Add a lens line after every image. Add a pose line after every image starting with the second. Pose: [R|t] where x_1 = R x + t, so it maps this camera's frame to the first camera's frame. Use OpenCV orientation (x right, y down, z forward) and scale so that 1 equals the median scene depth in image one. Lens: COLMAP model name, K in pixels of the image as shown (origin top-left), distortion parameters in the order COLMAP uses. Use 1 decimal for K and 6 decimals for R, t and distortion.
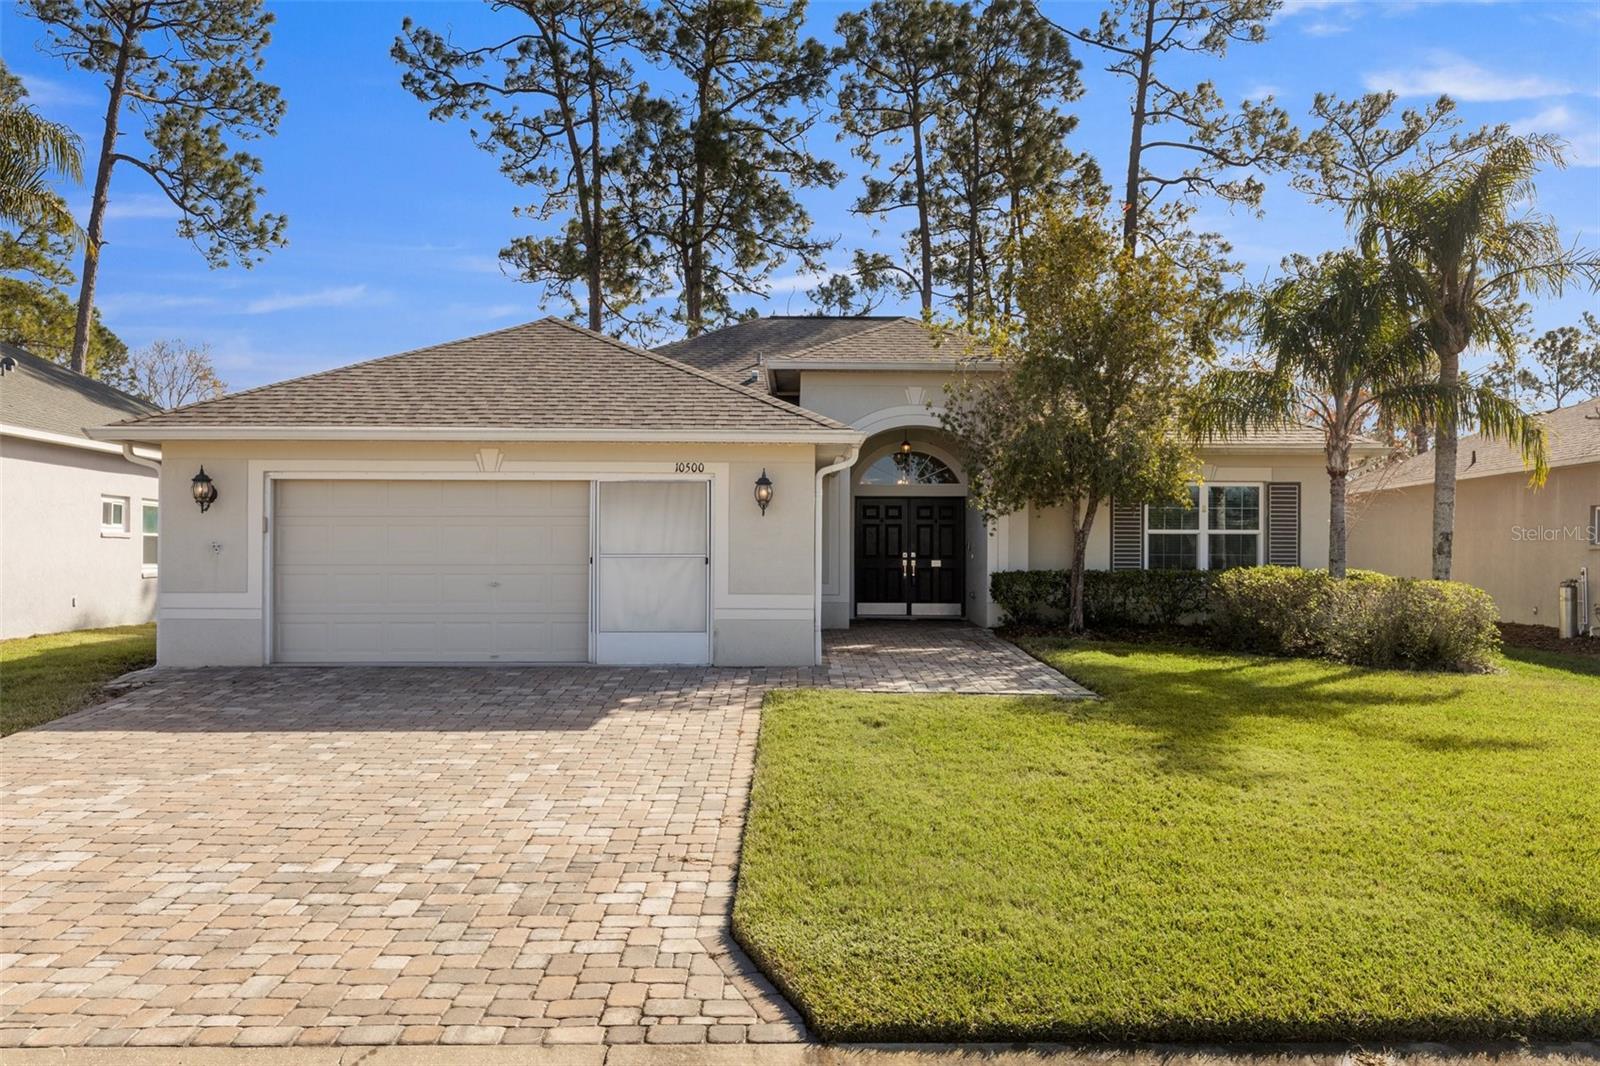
lens RADIAL K [[1212.6, 0, 799.8], [0, 1212.6, 527.0], [0, 0, 1]] dist [0.000183, -0.001940]
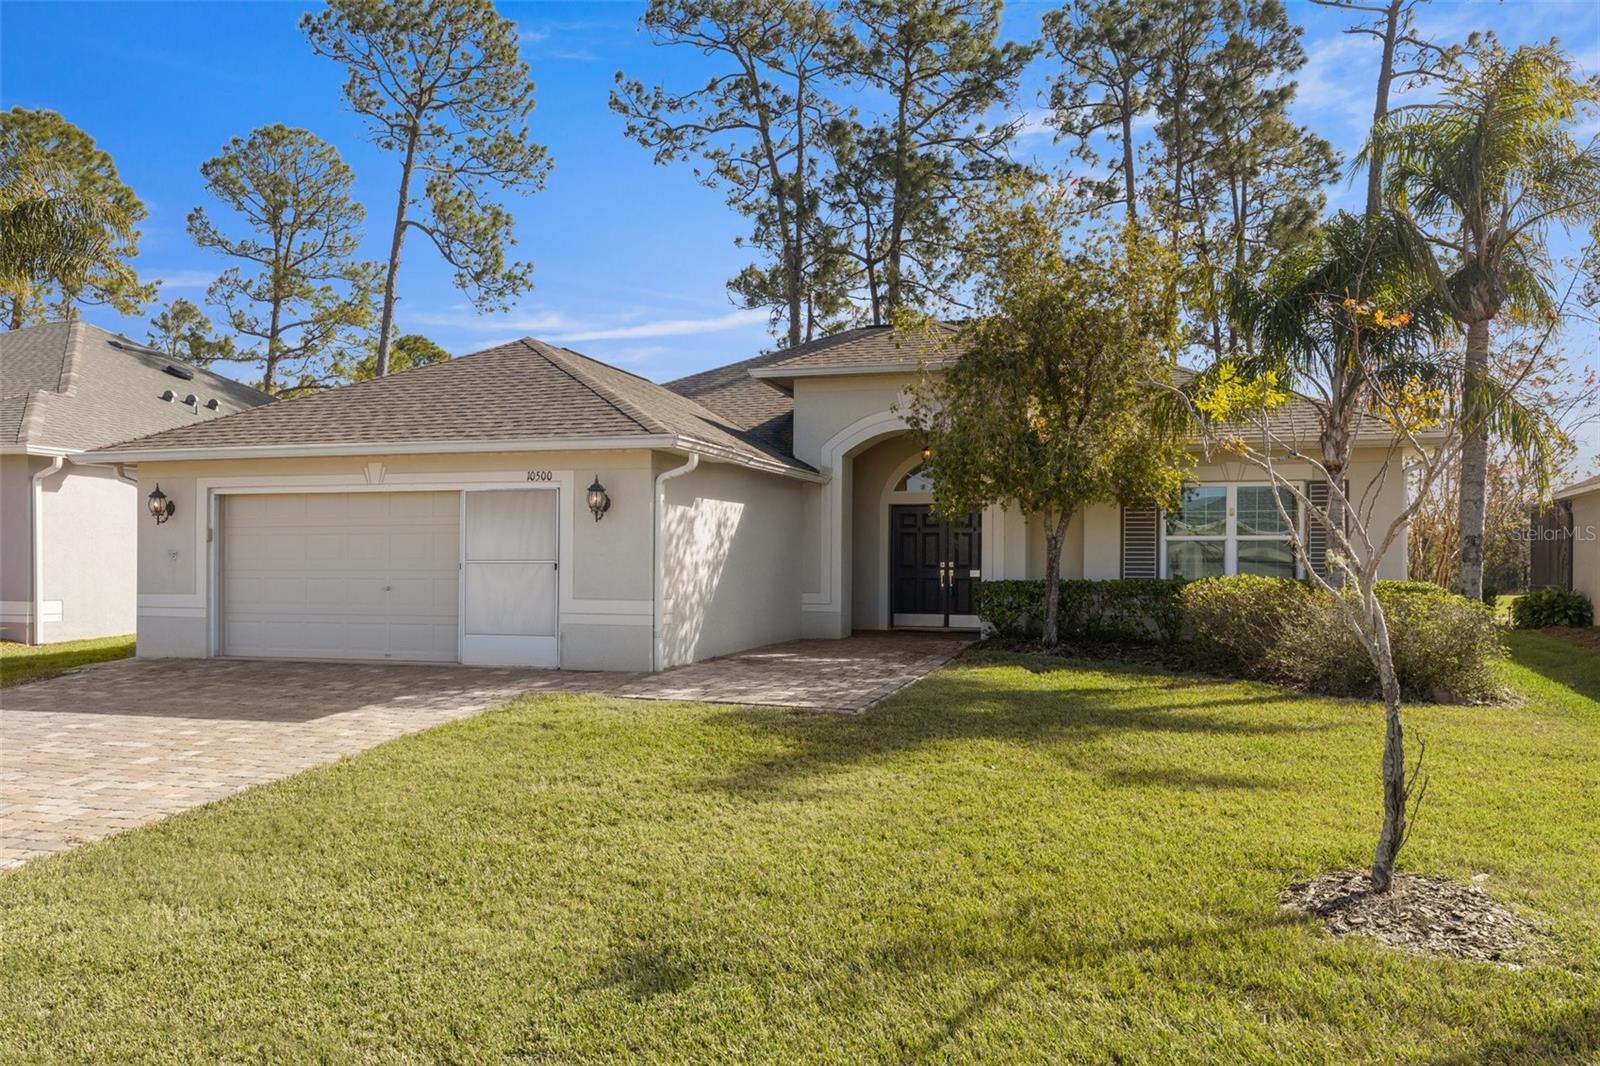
lens RADIAL K [[1182.8, 0, 799.5], [0, 1182.8, 546.7], [0, 0, 1]] dist [0.001142, 0.008574]
pose [[0.954065, -0.004052, -0.299574, 0.260260], [0.004887, 0.999986, 0.002037, 0.006179], [0.299561, -0.003407, 0.954071, 0.065746]]
